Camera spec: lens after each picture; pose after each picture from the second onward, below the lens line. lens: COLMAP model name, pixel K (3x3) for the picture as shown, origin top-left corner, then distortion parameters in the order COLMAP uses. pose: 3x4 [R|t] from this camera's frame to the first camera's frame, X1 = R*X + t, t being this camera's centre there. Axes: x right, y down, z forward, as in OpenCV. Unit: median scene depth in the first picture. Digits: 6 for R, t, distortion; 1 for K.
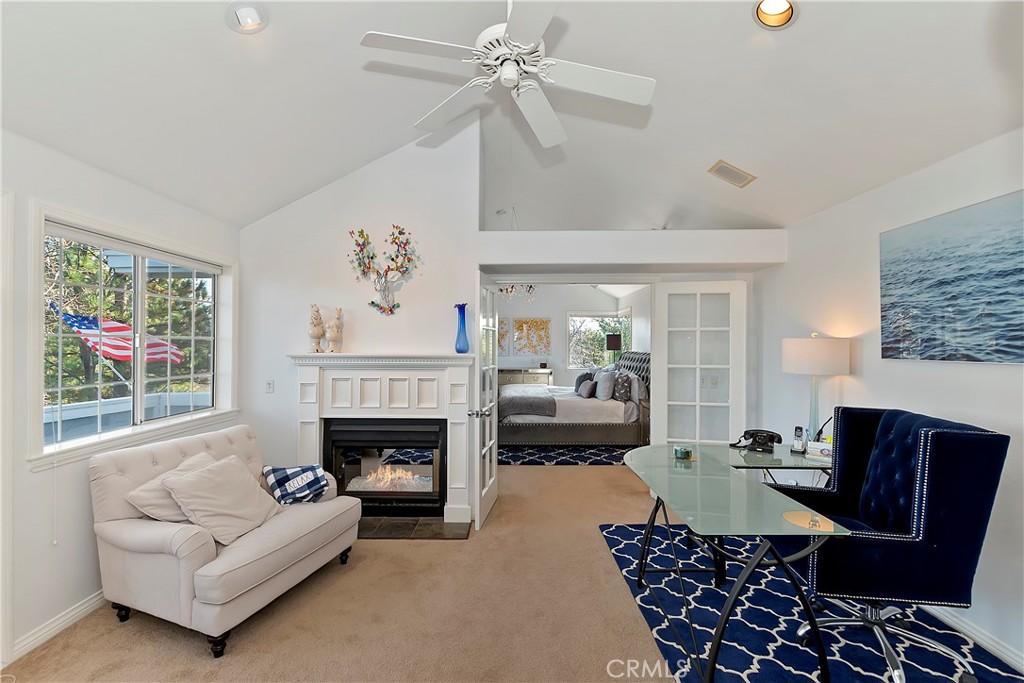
lens RADIAL K [[442.0, 0, 512.0], [0, 442.0, 341.5], [0, 0, 1]] dist [-0.000921, -0.000070]
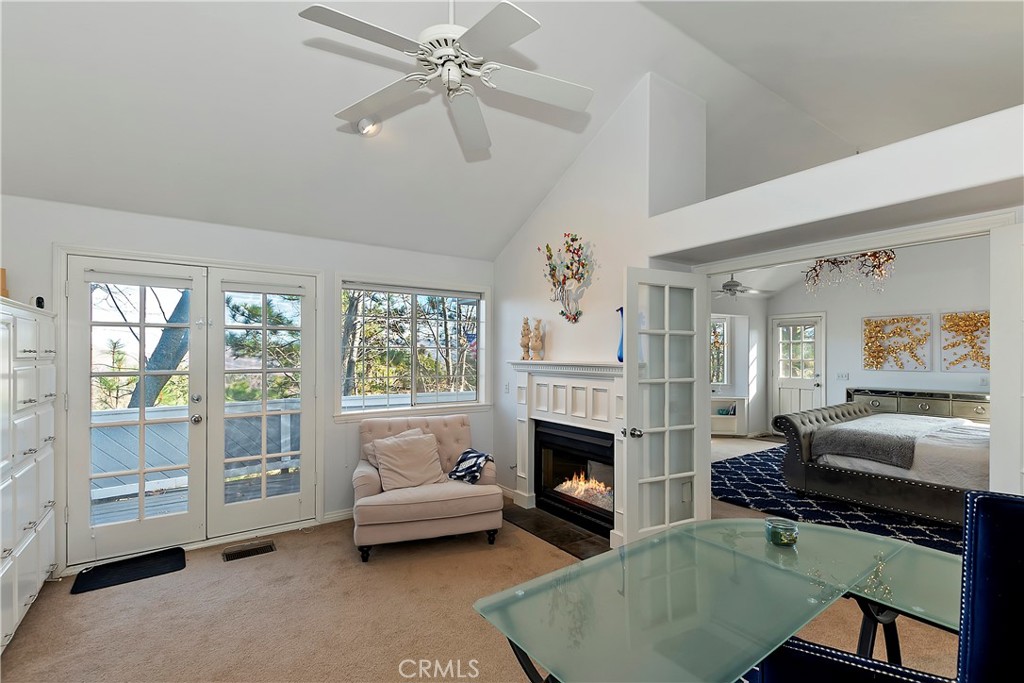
lens RADIAL K [[464.0, 0, 510.0], [0, 464.0, 353.2], [0, 0, 1]] dist [-0.000498, -0.000181]
pose [[0.580739, -0.005011, -0.814074, 0.506676], [0.004832, 0.999985, -0.002708, 0.010646], [0.814075, -0.002361, 0.580754, 0.278229]]
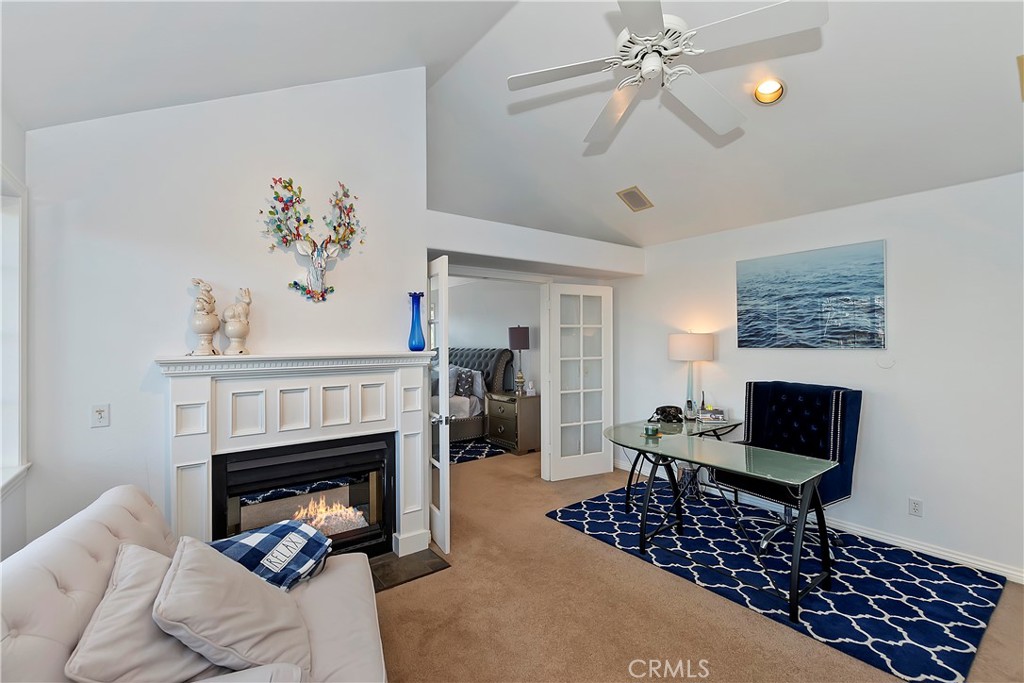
lens RADIAL K [[442.0, 0, 512.0], [0, 442.0, 341.5], [0, 0, 1]] dist [-0.000921, -0.000070]
pose [[0.798491, -0.008618, 0.601944, -0.478786], [0.004476, 0.999955, 0.008378, 0.001710], [-0.601990, -0.003996, 0.798494, 0.218720]]
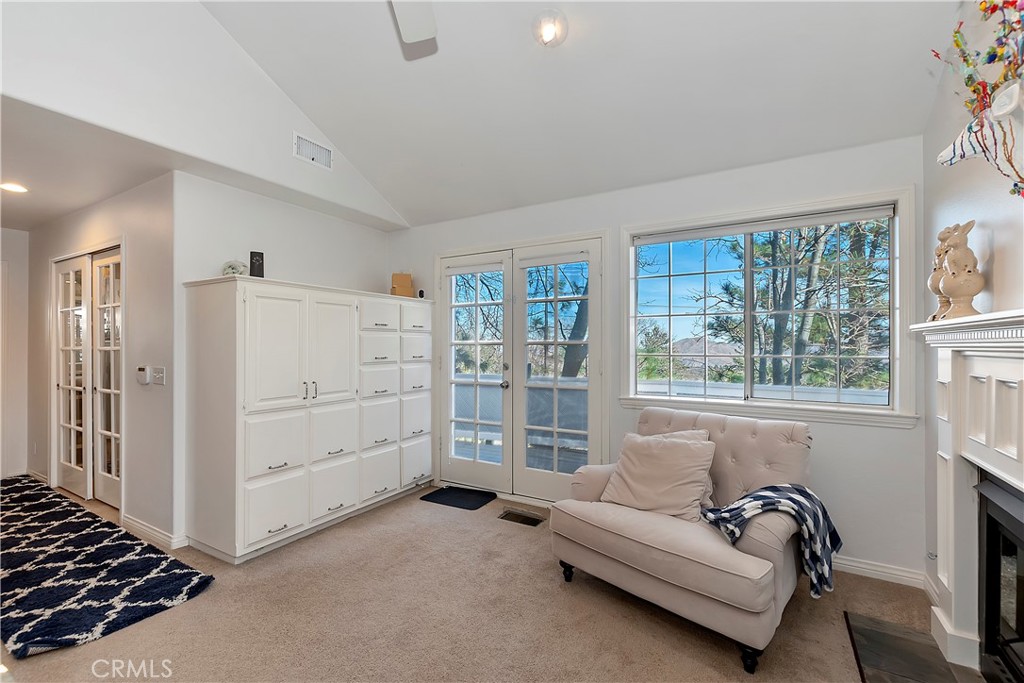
lens RADIAL K [[442.0, 0, 512.0], [0, 442.0, 341.5], [0, 0, 1]] dist [-0.000921, -0.000070]
pose [[-0.504849, -0.013004, -0.863110, 0.242618], [0.001227, 0.999875, -0.015783, 0.055035], [0.863207, -0.009027, -0.504769, 0.832586]]
